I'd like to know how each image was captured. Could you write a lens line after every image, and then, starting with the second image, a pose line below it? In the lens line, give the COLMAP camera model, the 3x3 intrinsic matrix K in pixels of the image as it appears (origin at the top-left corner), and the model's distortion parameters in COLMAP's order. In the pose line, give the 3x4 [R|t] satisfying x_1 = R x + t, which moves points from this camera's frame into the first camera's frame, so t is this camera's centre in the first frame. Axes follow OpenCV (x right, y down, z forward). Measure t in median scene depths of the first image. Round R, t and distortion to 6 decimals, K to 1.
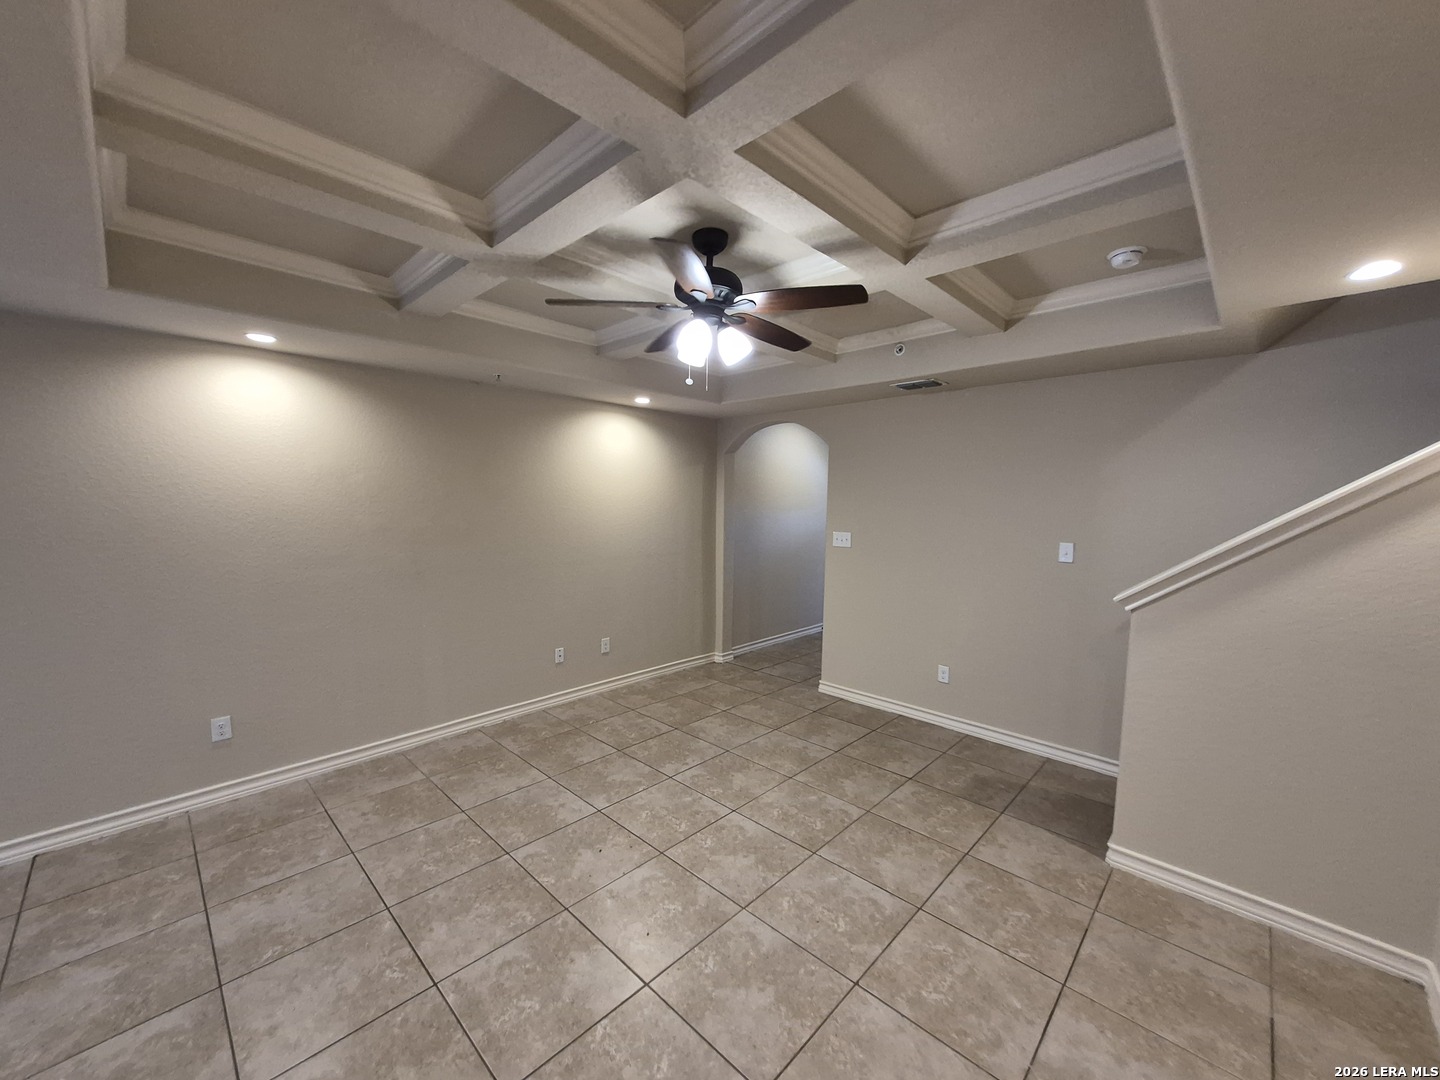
lens RADIAL K [[563.9, 0, 716.0], [0, 563.9, 541.9], [0, 0, 1]] dist [0.009985, -0.001057]
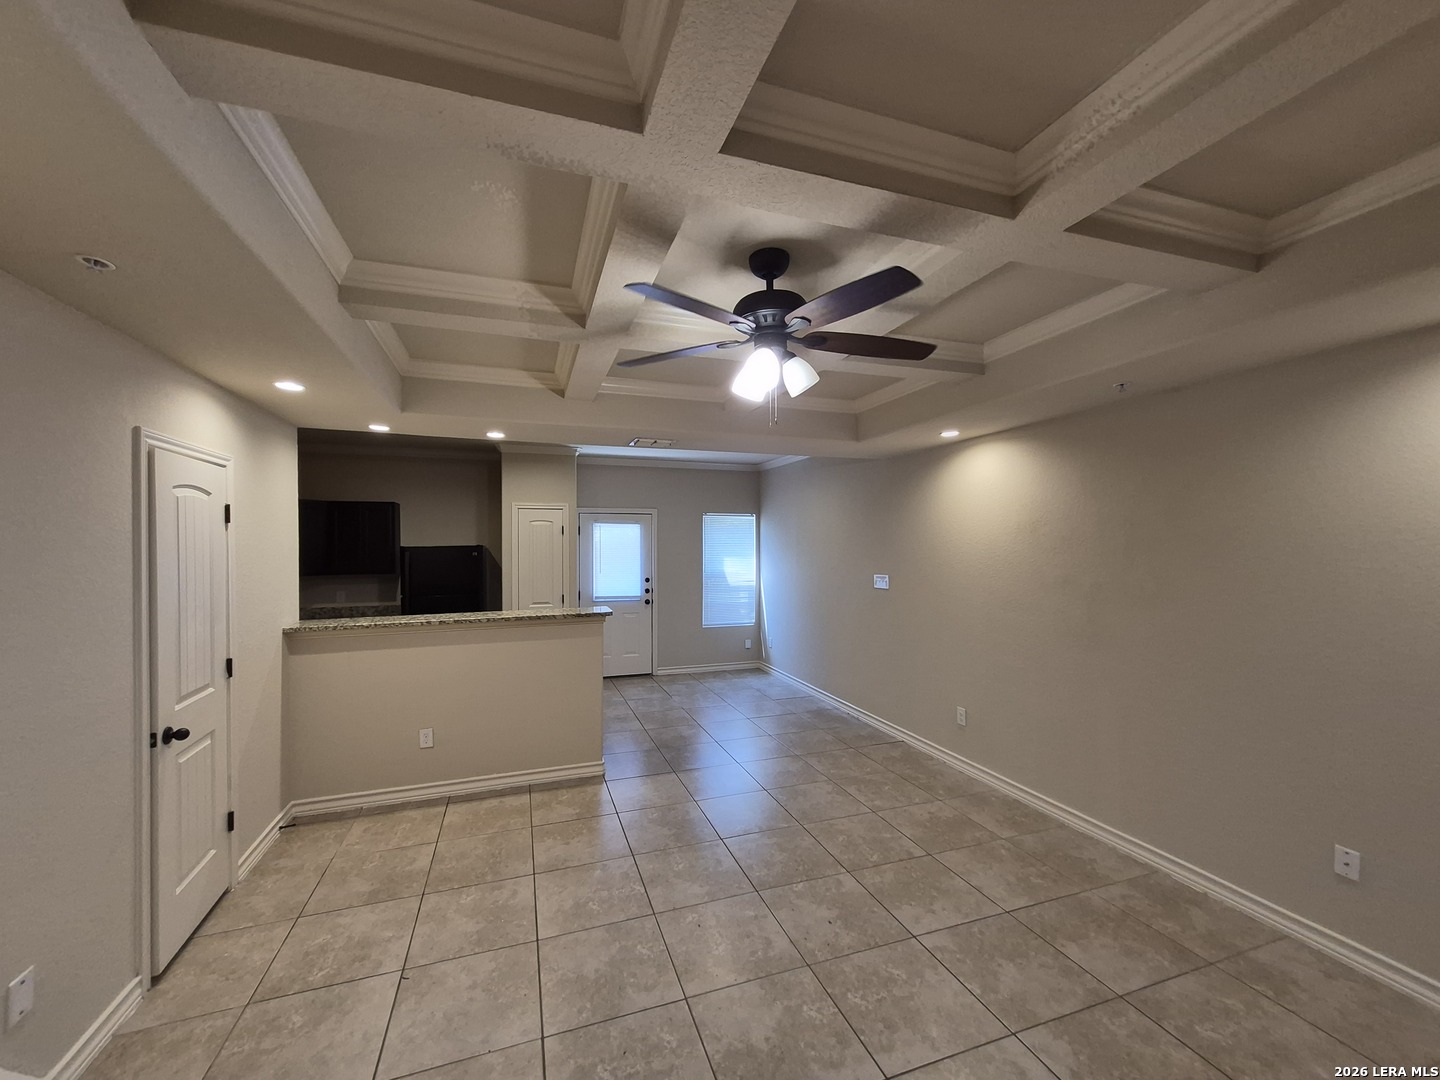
lens RADIAL K [[563.9, 0, 705.7], [0, 563.9, 543.2], [0, 0, 1]] dist [0.009985, -0.001057]
pose [[-0.460926, -0.010766, -0.887373, 0.643109], [-0.066247, 0.997554, 0.022308, -0.080717], [0.884963, 0.069069, -0.460512, 1.053847]]
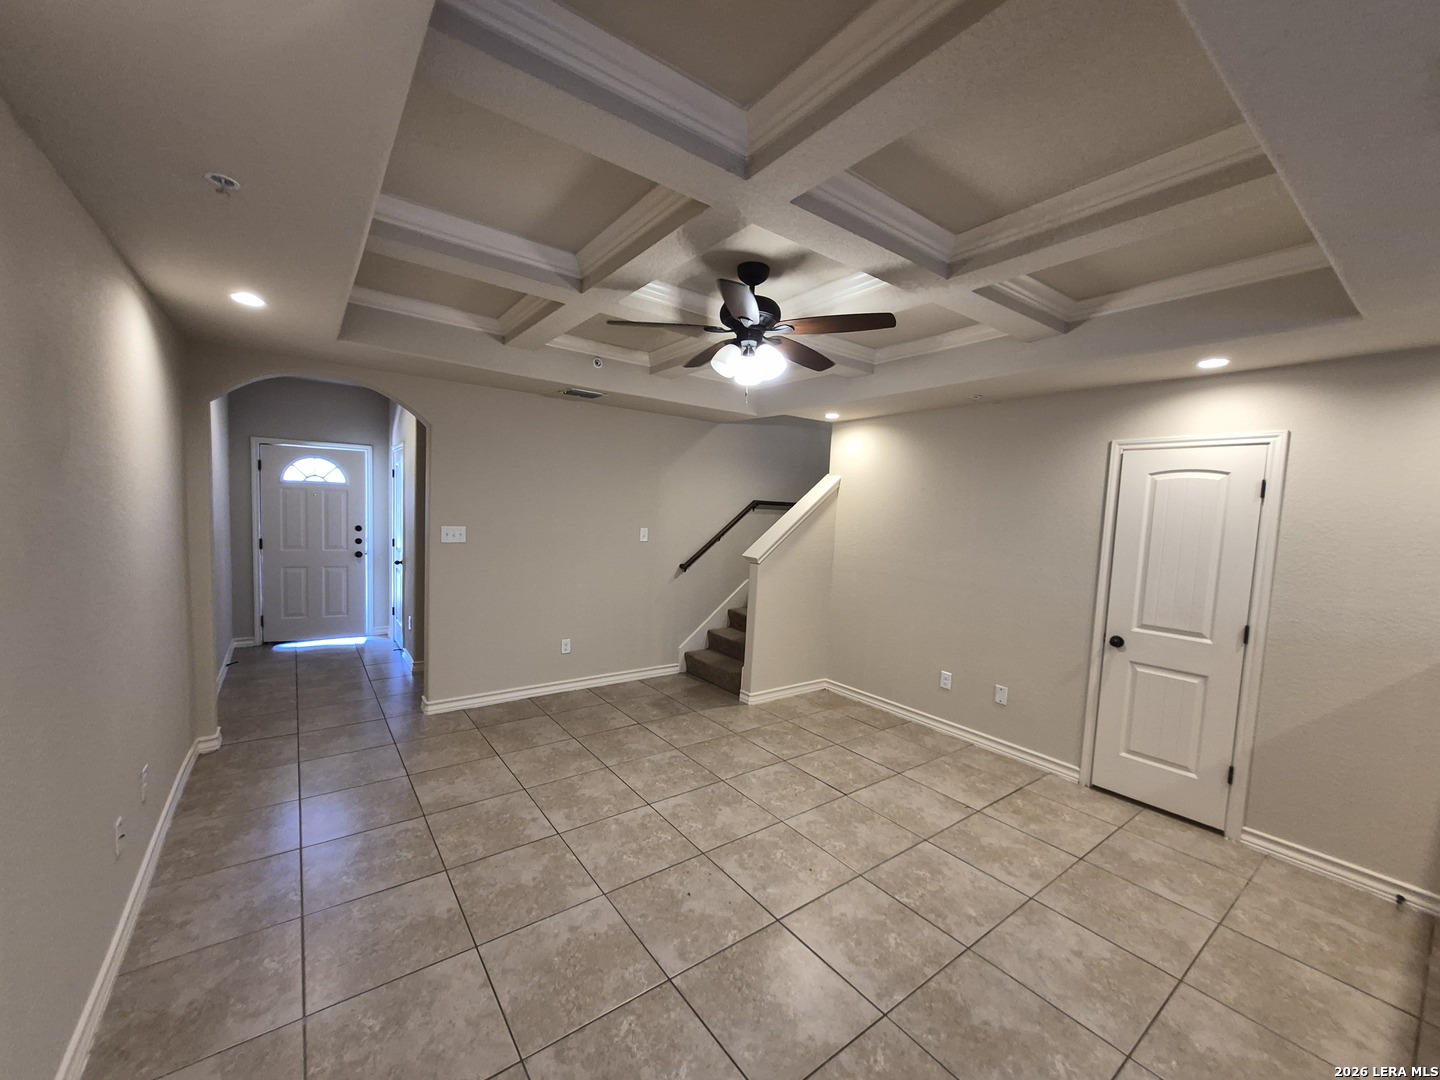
lens RADIAL K [[563.9, 0, 702.5], [0, 563.9, 544.8], [0, 0, 1]] dist [0.009985, -0.001057]
pose [[0.175280, -0.071593, 0.981912, -0.905116], [0.032121, 0.997237, 0.066976, -0.054942], [-0.983994, 0.019800, 0.177096, 0.706607]]
